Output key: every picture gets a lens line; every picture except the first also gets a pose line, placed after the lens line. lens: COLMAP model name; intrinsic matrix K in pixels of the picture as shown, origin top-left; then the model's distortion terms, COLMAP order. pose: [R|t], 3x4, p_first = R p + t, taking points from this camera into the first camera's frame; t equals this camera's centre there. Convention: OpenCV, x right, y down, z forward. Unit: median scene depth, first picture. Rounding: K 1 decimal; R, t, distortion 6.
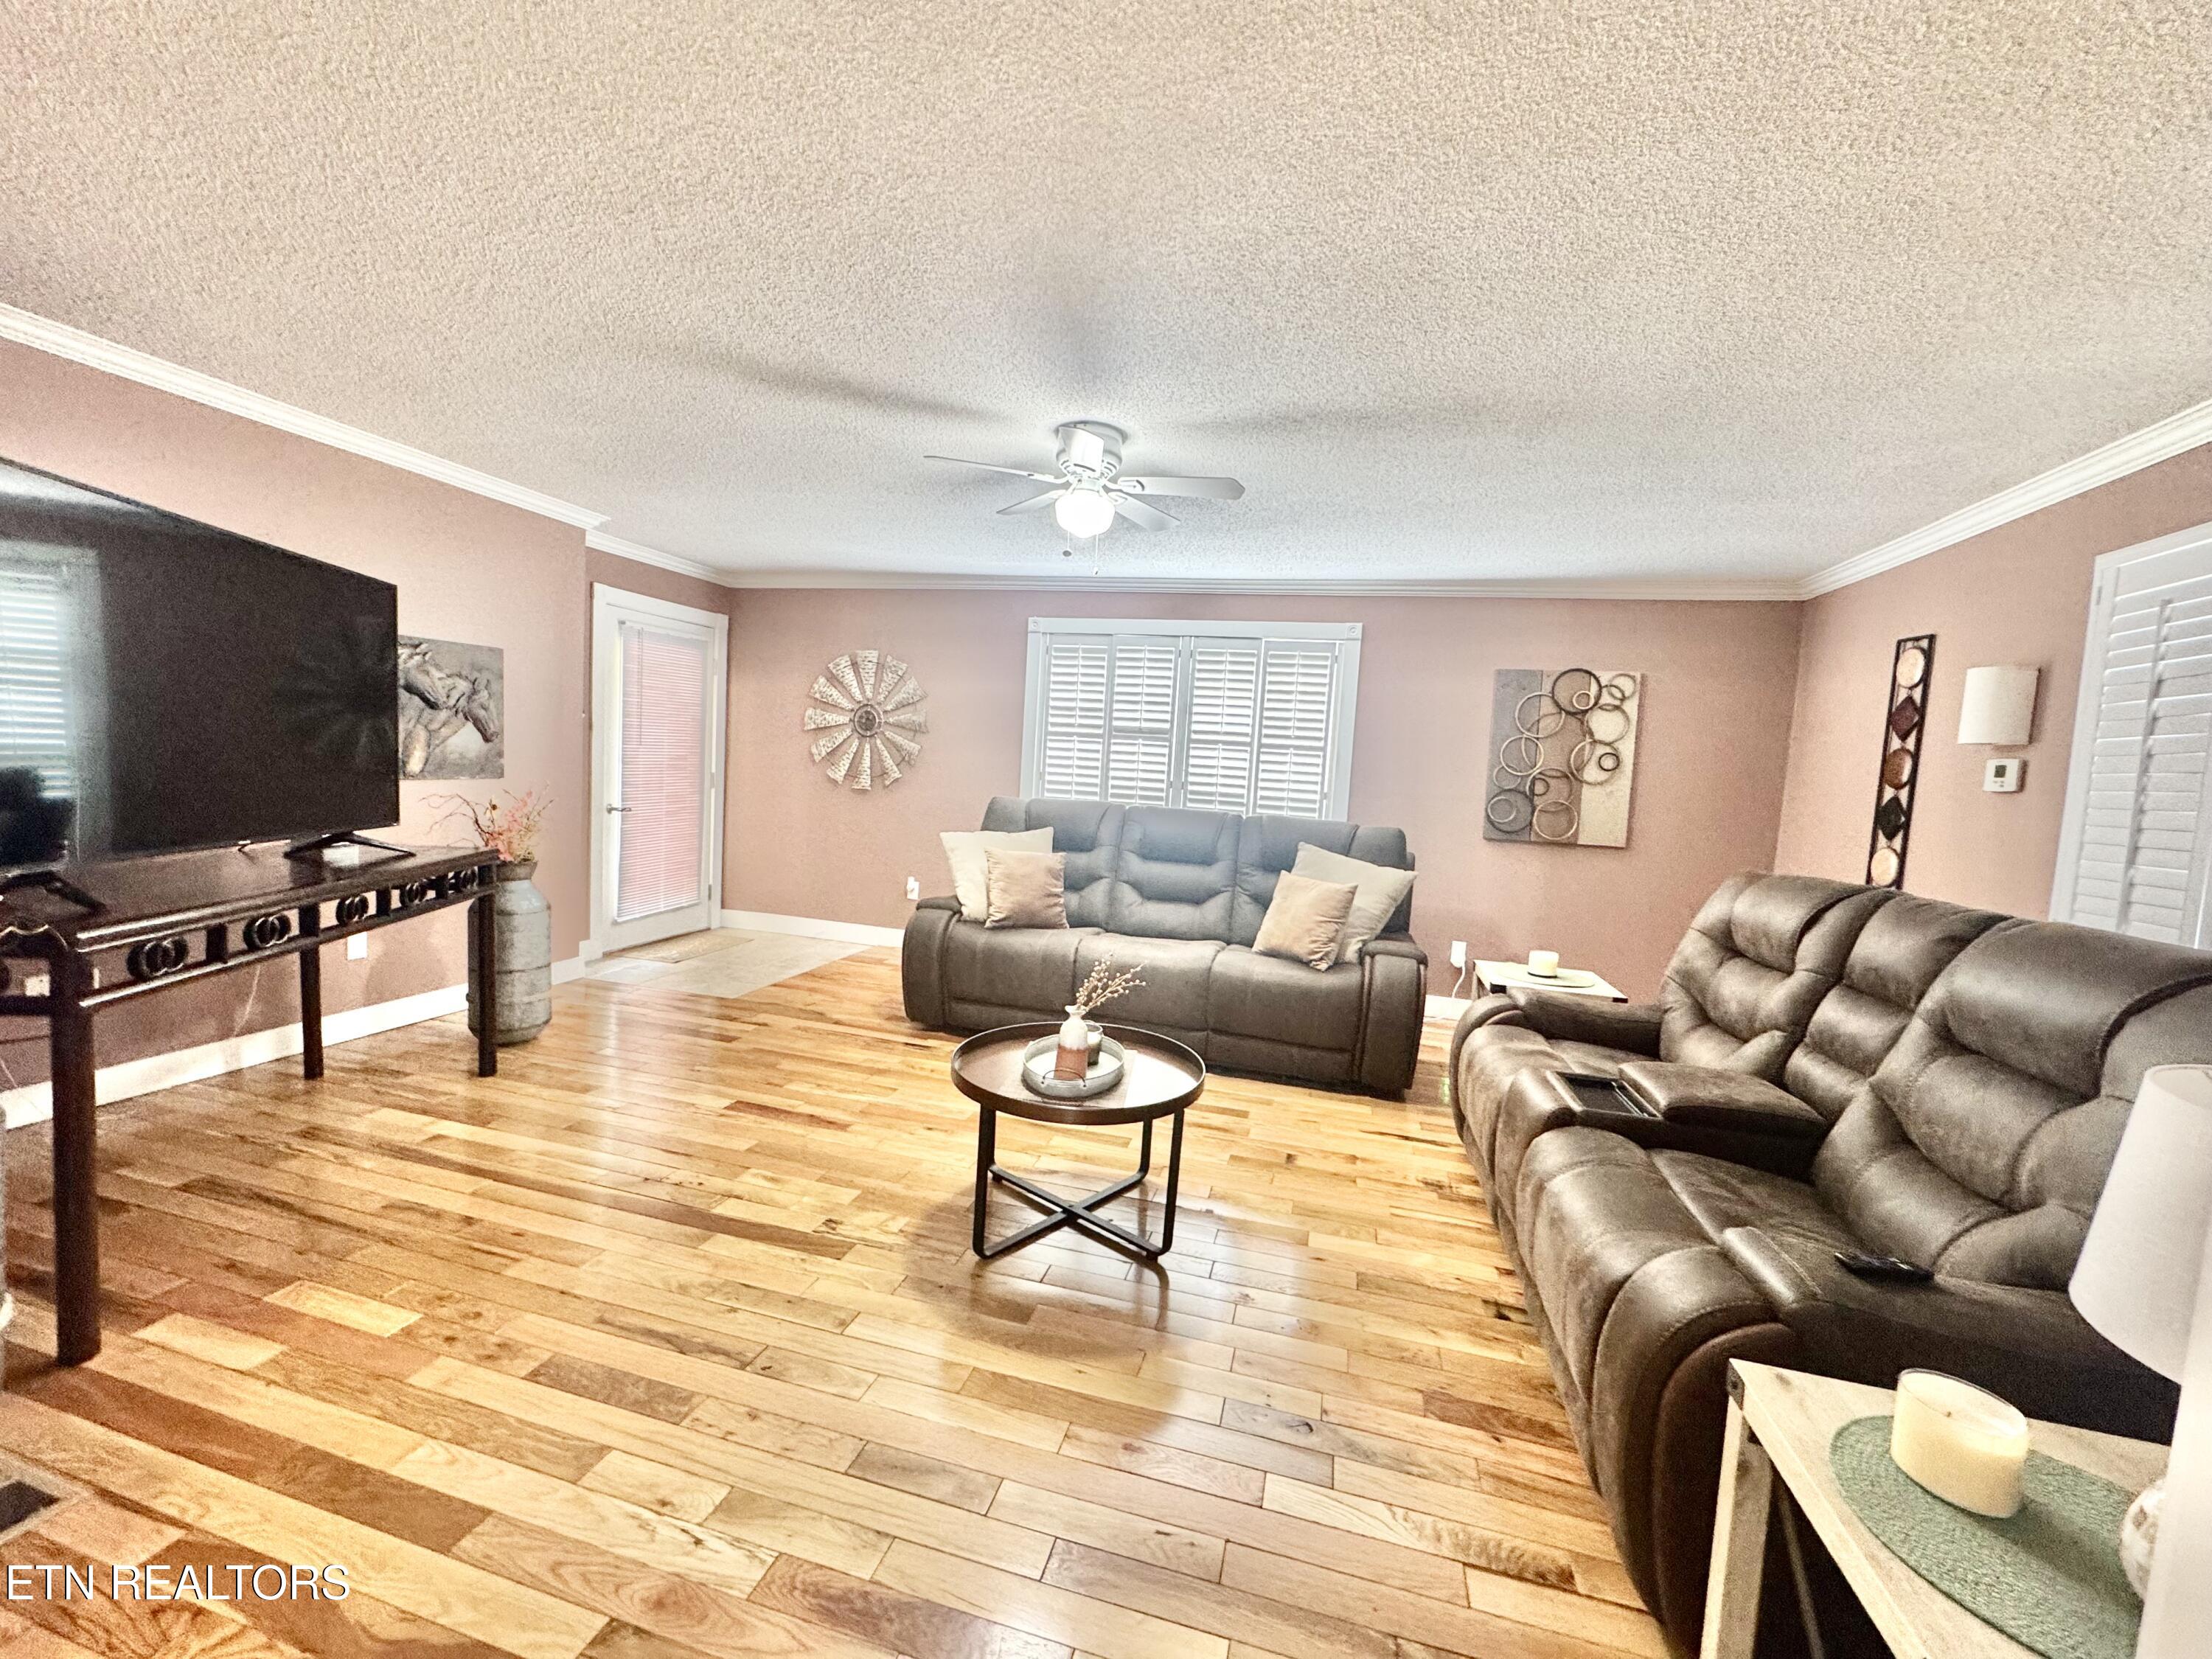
lens RADIAL K [[884.4, 0, 1109.7], [0, 884.4, 828.0], [0, 0, 1]] dist [-0.005267, 0.001229]
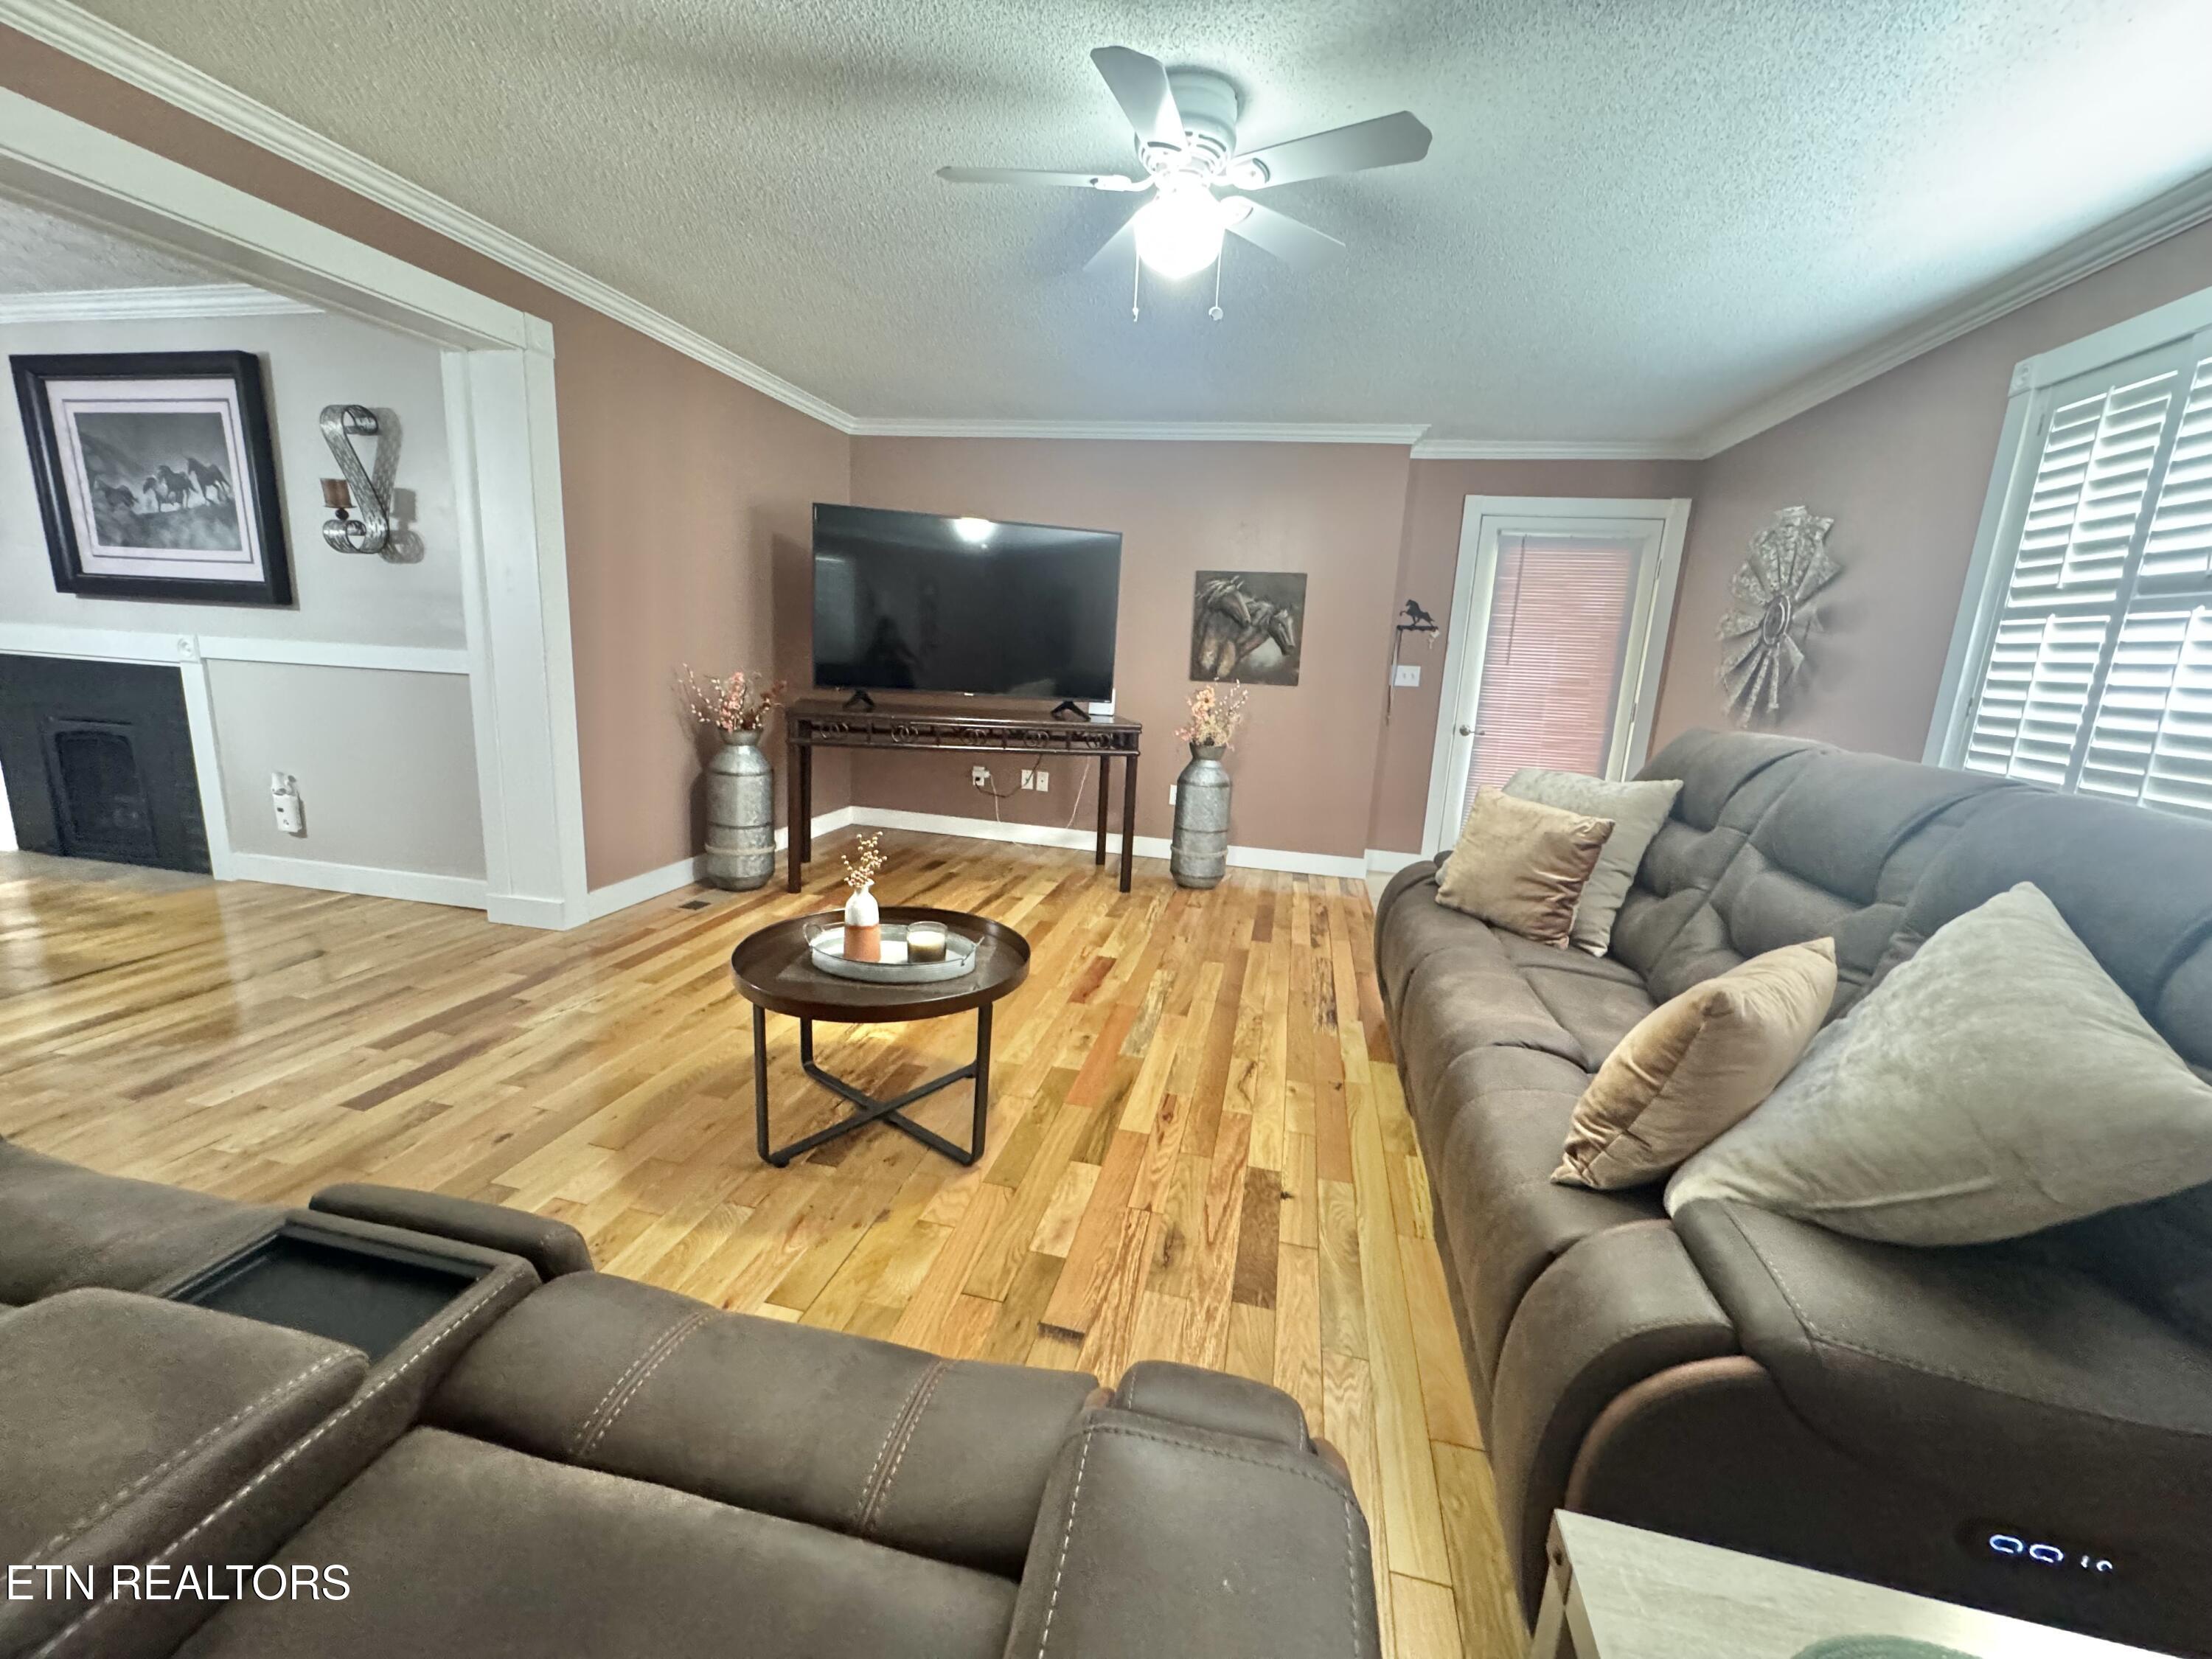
lens RADIAL K [[884.4, 0, 1104.9], [0, 884.4, 830.6], [0, 0, 1]] dist [-0.005267, 0.001229]
pose [[0.047839, 0.152648, -0.987122, 0.531739], [-0.126504, 0.981222, 0.145604, -0.006160], [0.990812, 0.117909, 0.066251, 0.734224]]
